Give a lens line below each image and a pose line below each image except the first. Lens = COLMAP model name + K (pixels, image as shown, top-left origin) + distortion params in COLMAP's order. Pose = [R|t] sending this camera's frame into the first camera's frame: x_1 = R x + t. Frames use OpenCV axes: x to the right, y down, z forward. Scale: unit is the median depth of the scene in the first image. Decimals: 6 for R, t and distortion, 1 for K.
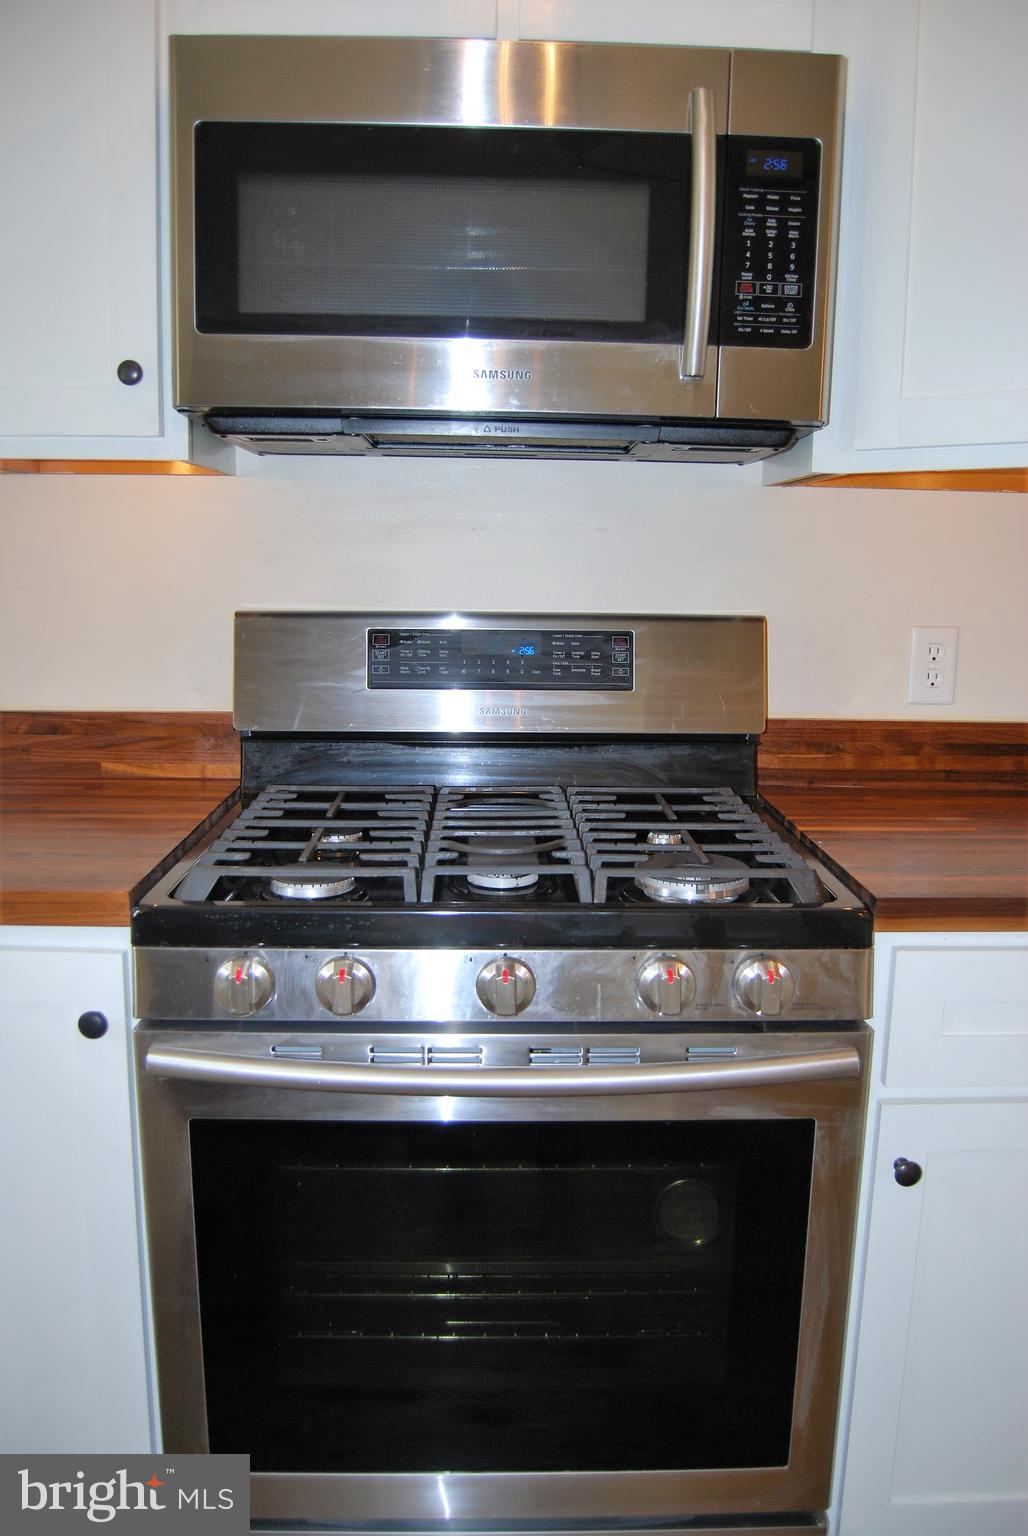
lens RADIAL K [[1203.8, 0, 528.9], [0, 1203.8, 784.0], [0, 0, 1]] dist [-0.088418, 0.028637]
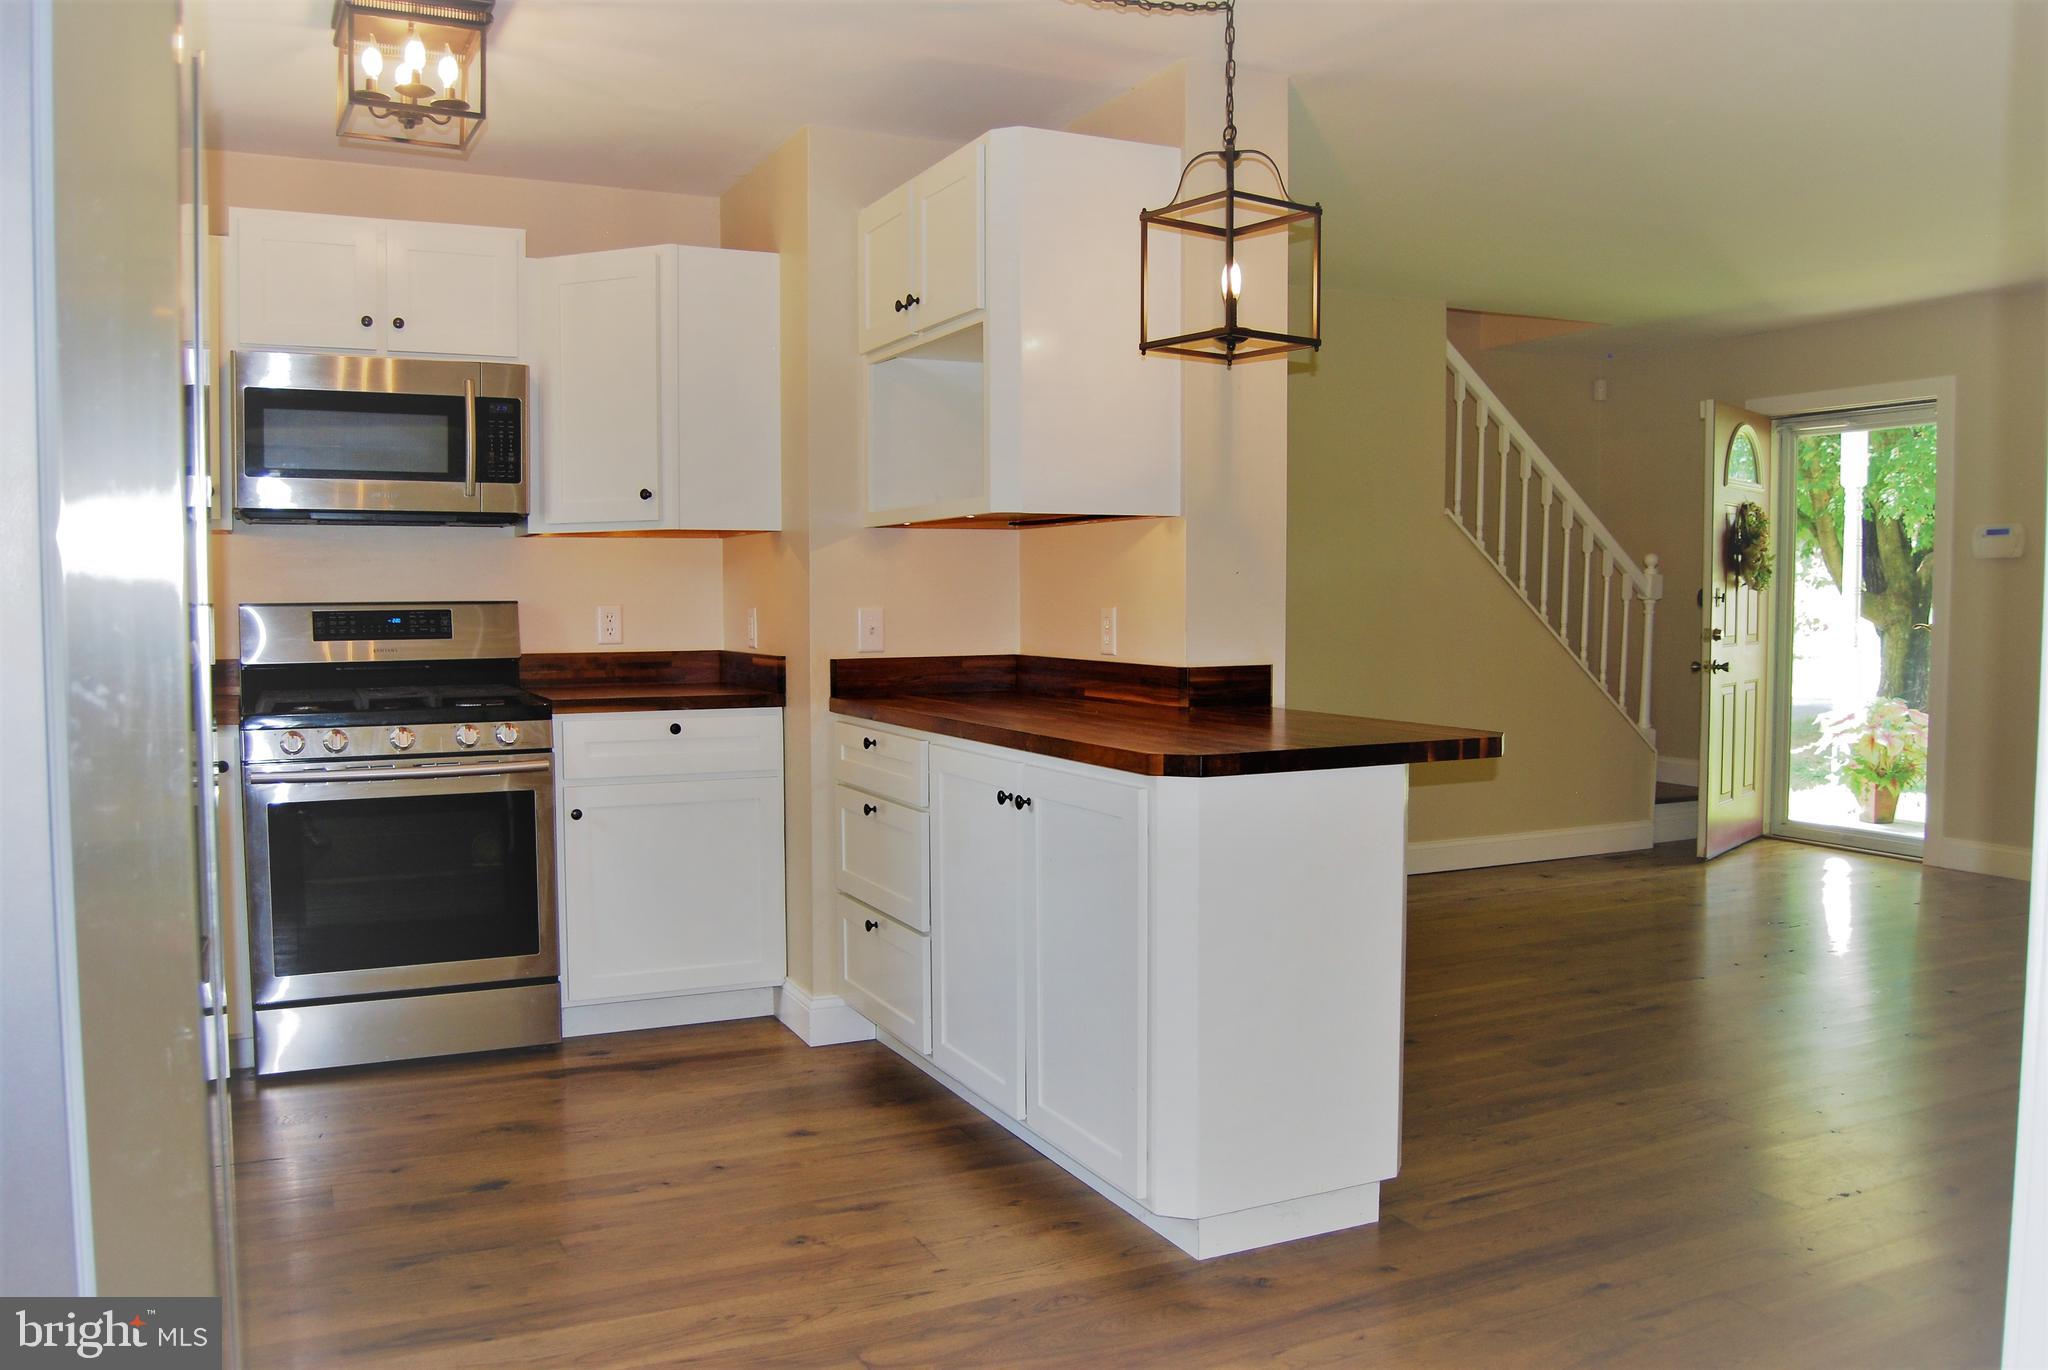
lens RADIAL K [[1605.1, 0, 1010.4], [0, 1605.1, 699.9], [0, 0, 1]] dist [-0.088418, 0.028637]
pose [[0.917010, -0.042652, 0.396577, -0.143897], [0.089441, 0.990935, -0.100241, 0.467479], [-0.388706, 0.127392, 0.912512, -2.219828]]
